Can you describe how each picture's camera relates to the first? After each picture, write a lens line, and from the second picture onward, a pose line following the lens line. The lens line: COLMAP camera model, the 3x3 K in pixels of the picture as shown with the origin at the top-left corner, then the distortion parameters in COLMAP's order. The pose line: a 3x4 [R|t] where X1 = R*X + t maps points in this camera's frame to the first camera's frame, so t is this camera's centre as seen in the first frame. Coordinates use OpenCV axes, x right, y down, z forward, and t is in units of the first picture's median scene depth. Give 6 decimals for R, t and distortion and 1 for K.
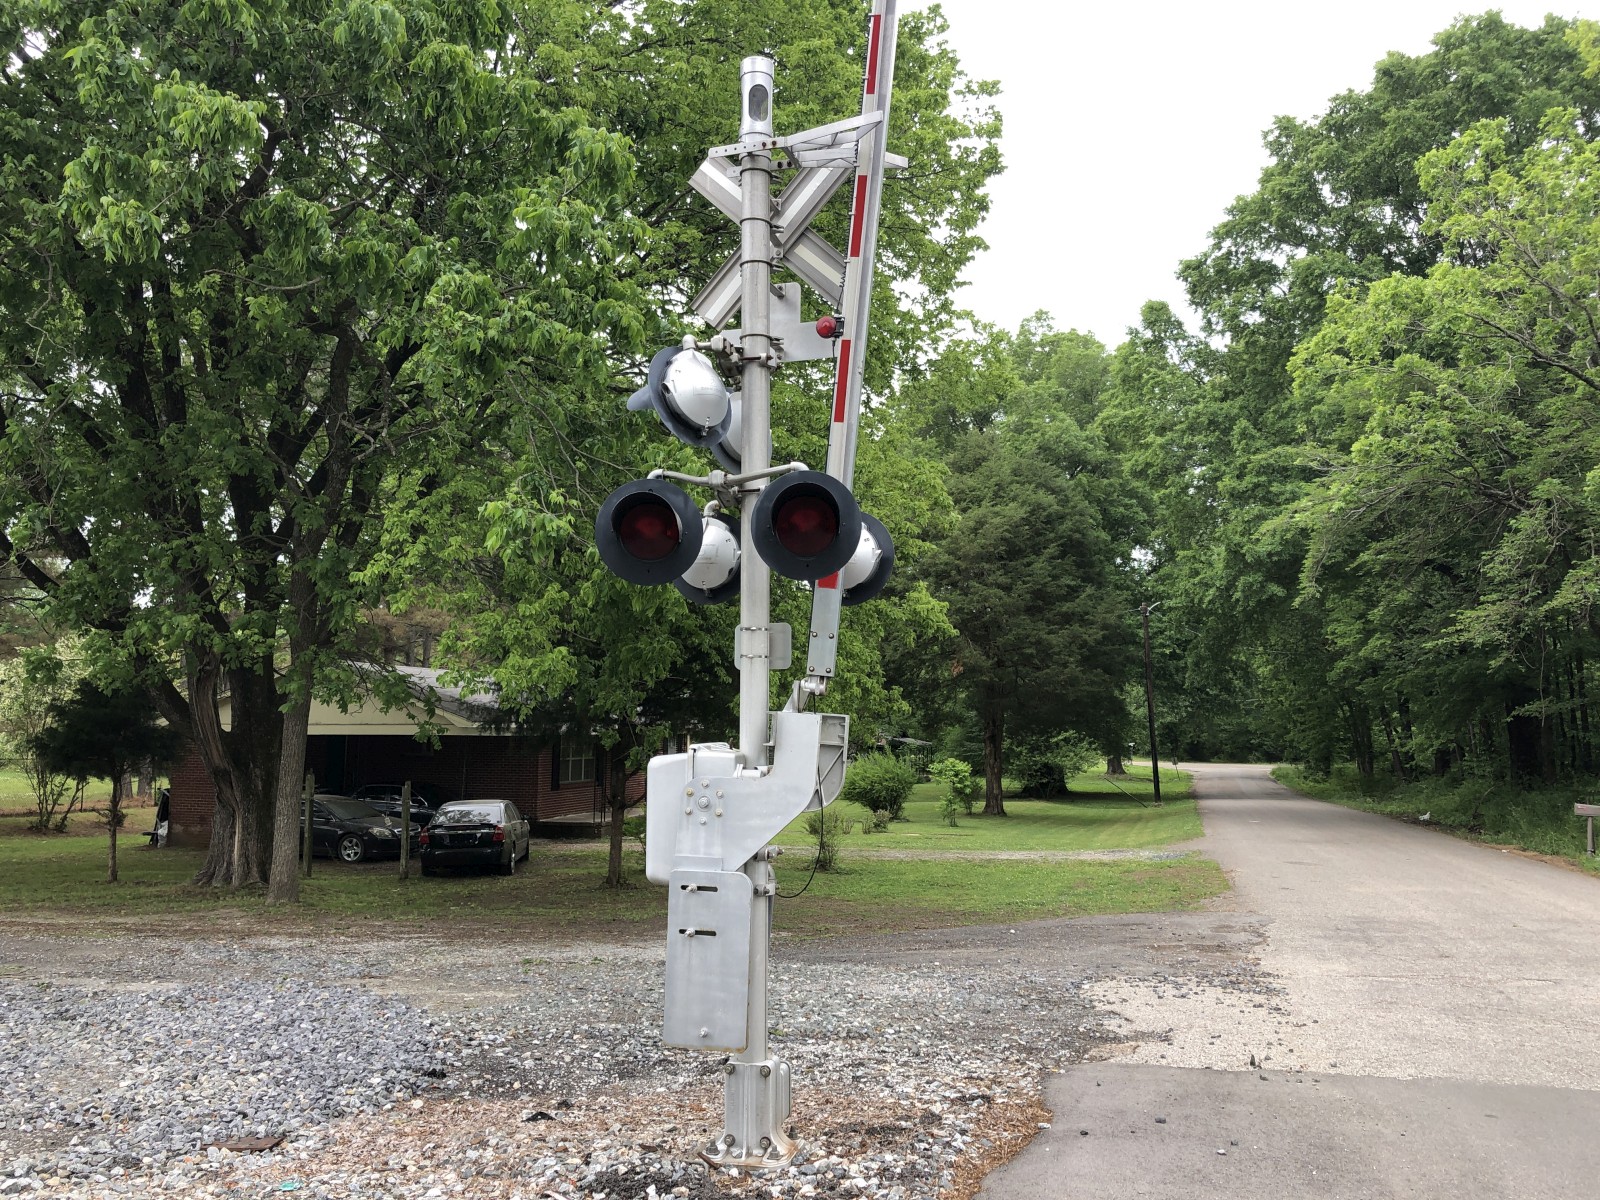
lens RADIAL K [[1024.2, 0, 801.2], [0, 1024.2, 599.3], [0, 0, 1]] dist [0.000785, -0.000359]
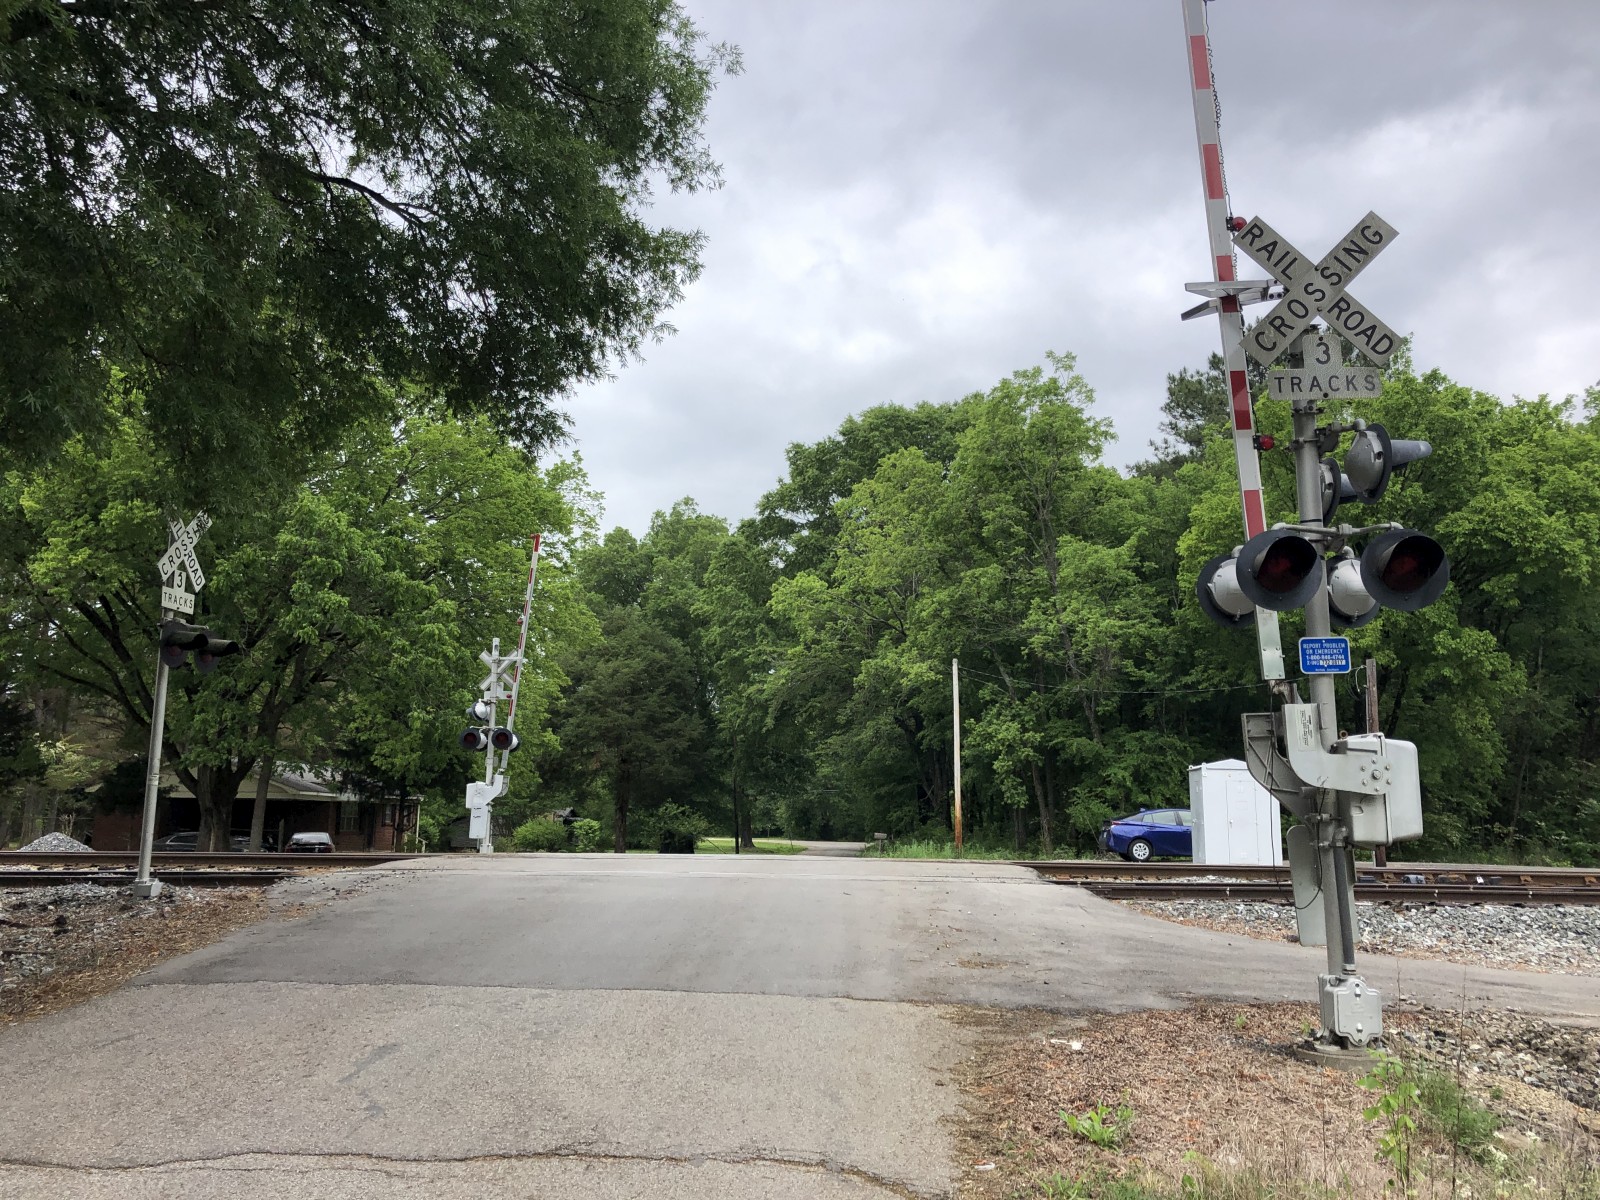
lens RADIAL K [[1289.1, 0, 763.0], [0, 1289.1, 568.9], [0, 0, 1]] dist [0.000182, 0.004192]
pose [[0.978830, 0.046471, 0.199329, -0.008117], [-0.030742, 0.996216, -0.081293, -0.083435], [-0.202352, 0.073444, 0.976555, -1.090776]]
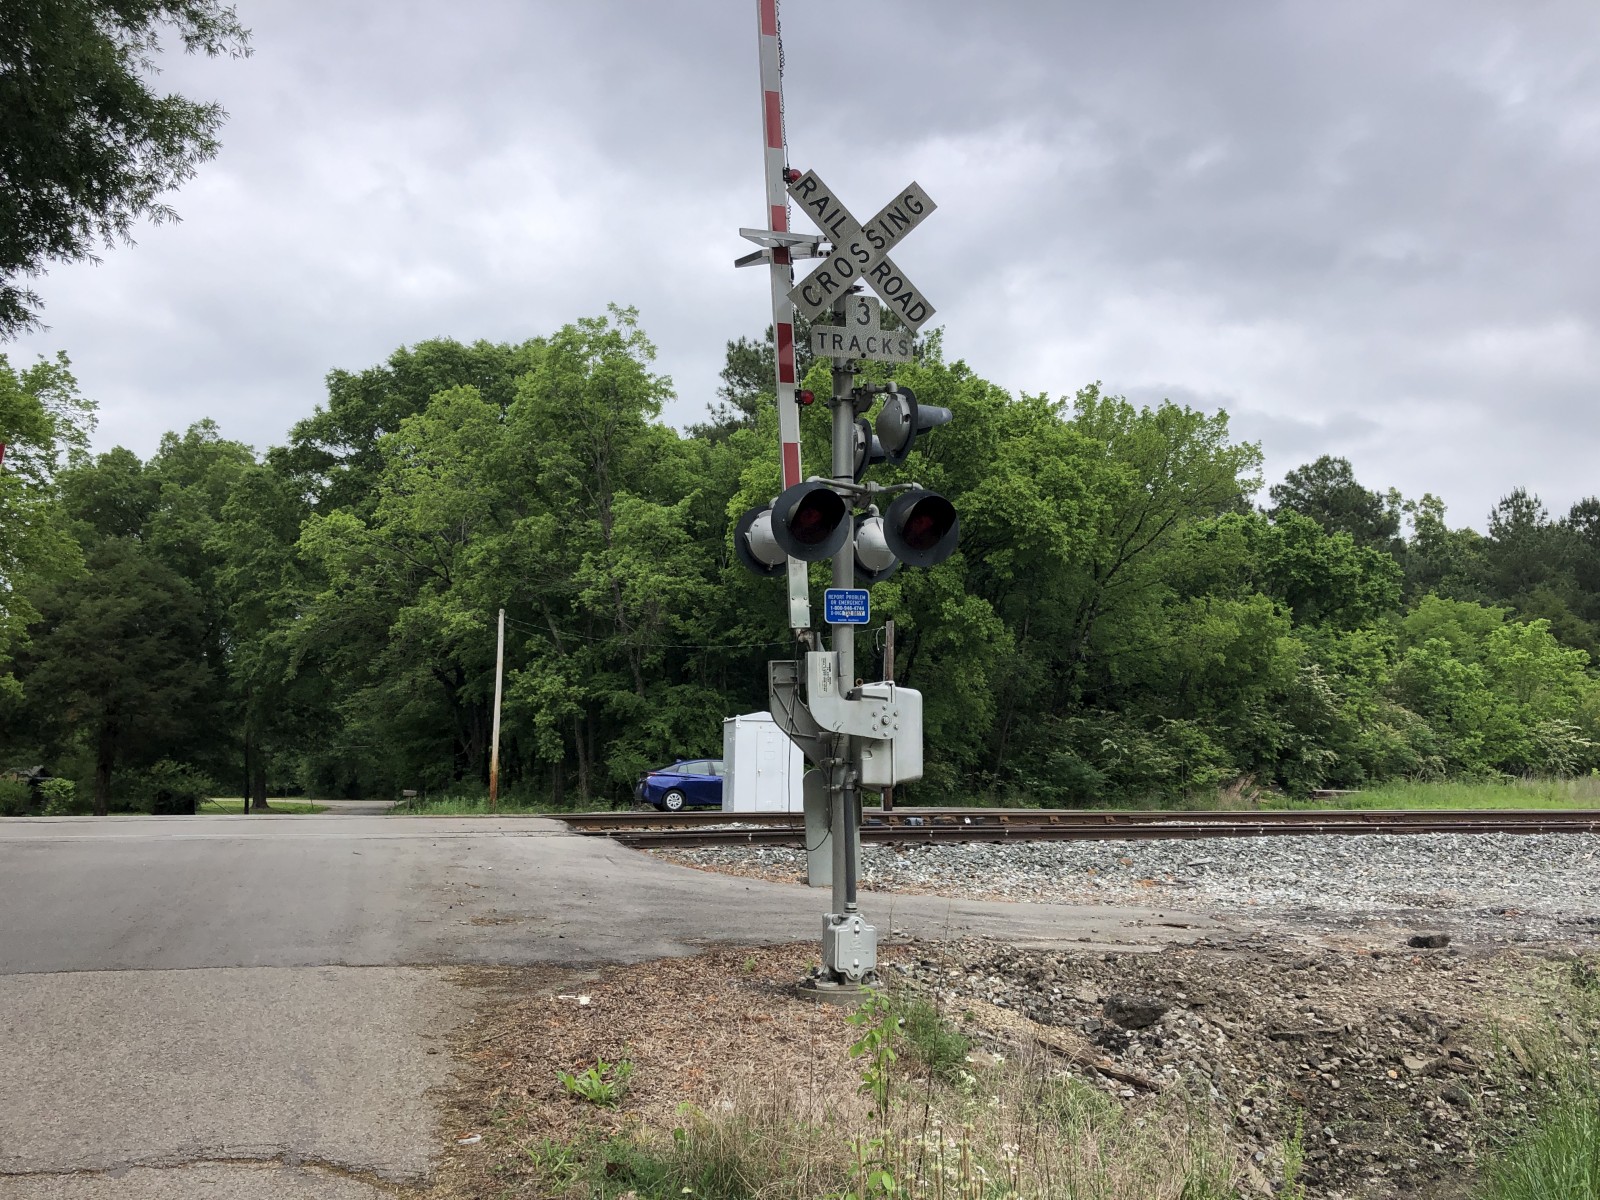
lens RADIAL K [[1289.4, 0, 785.3], [0, 1289.4, 579.6], [0, 0, 1]] dist [0.045646, -0.003393]
pose [[0.844921, 0.077551, 0.529239, 0.017038], [-0.056922, 0.996852, -0.055197, -0.076590], [-0.531853, 0.016512, 0.846675, -1.061393]]
